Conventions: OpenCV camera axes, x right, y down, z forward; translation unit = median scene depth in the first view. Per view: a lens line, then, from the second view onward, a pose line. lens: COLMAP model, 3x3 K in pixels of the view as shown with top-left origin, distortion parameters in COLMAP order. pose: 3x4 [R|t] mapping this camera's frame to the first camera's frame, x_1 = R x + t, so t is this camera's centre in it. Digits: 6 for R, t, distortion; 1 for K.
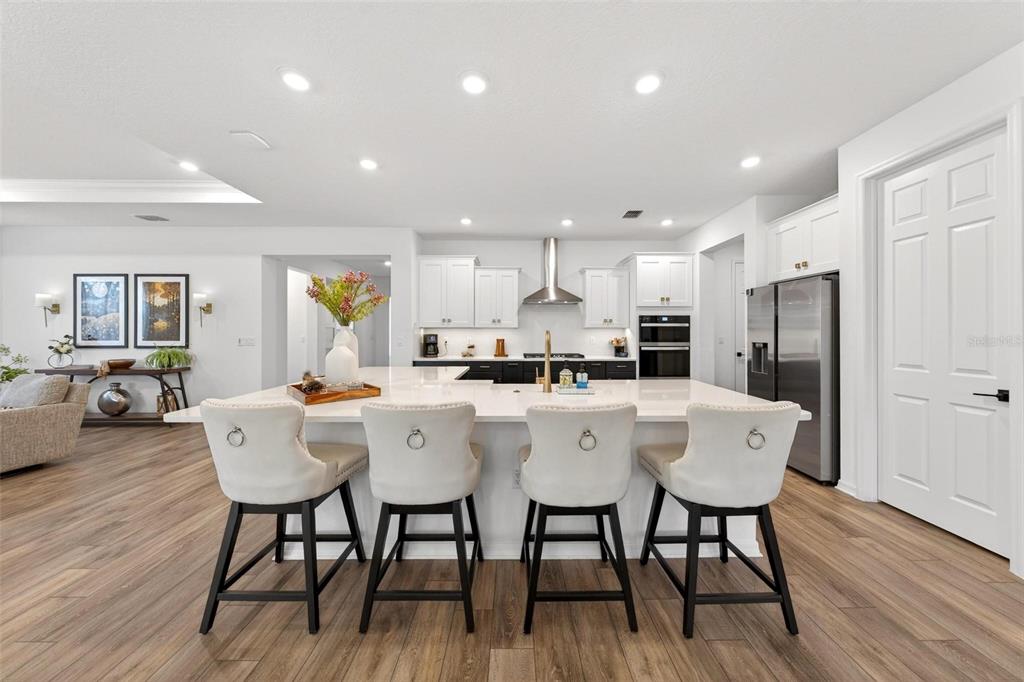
lens RADIAL K [[343.4, 0, 516.5], [0, 343.4, 330.7], [0, 0, 1]] dist [-0.000329, 0.000061]
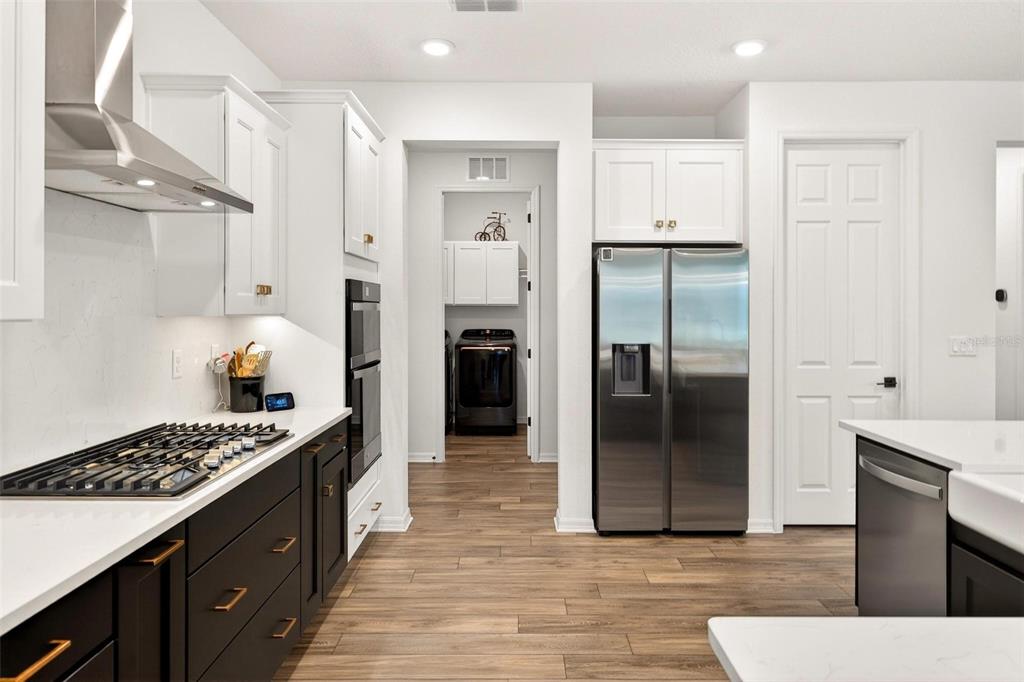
lens RADIAL K [[666.1, 0, 510.9], [0, 666.1, 310.2], [0, 0, 1]] dist [0.001340, 0.000247]
pose [[0.021946, -0.001784, 0.999758, -0.298150], [-0.007261, 0.999972, 0.001943, -0.016218], [-0.999733, -0.007302, 0.021932, 0.820245]]
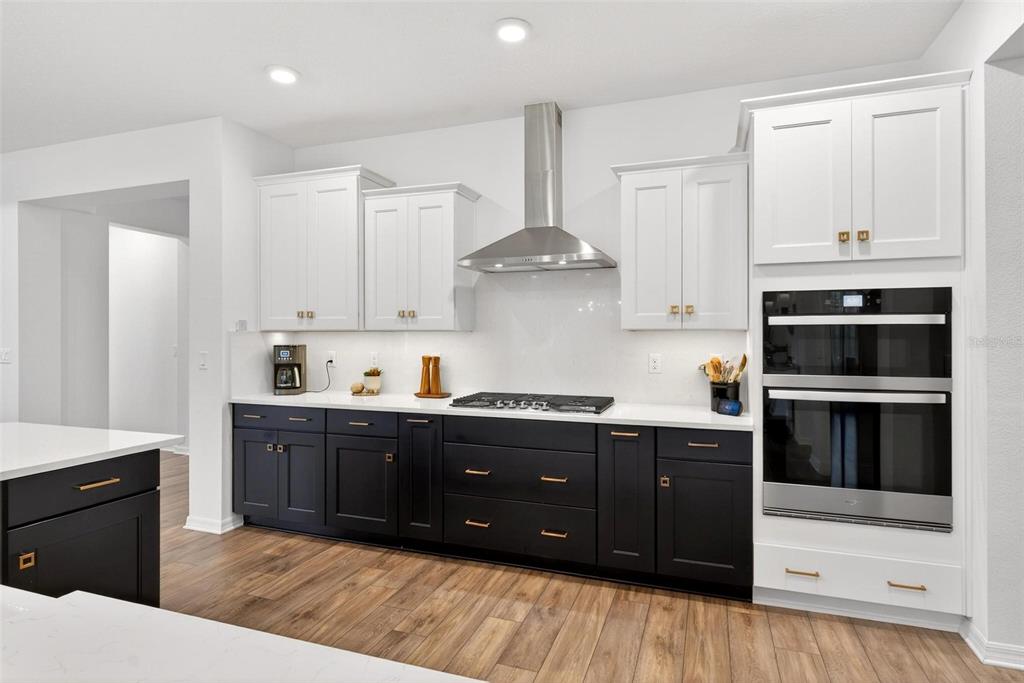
lens RADIAL K [[551.0, 0, 512.4], [0, 551.0, 333.5], [0, 0, 1]] dist [-0.000035, 0.000152]
pose [[0.937767, -0.000511, -0.347263, 0.315892], [0.000235, 1.000000, -0.000836, -0.004735], [0.347264, 0.000703, 0.937767, 0.426925]]
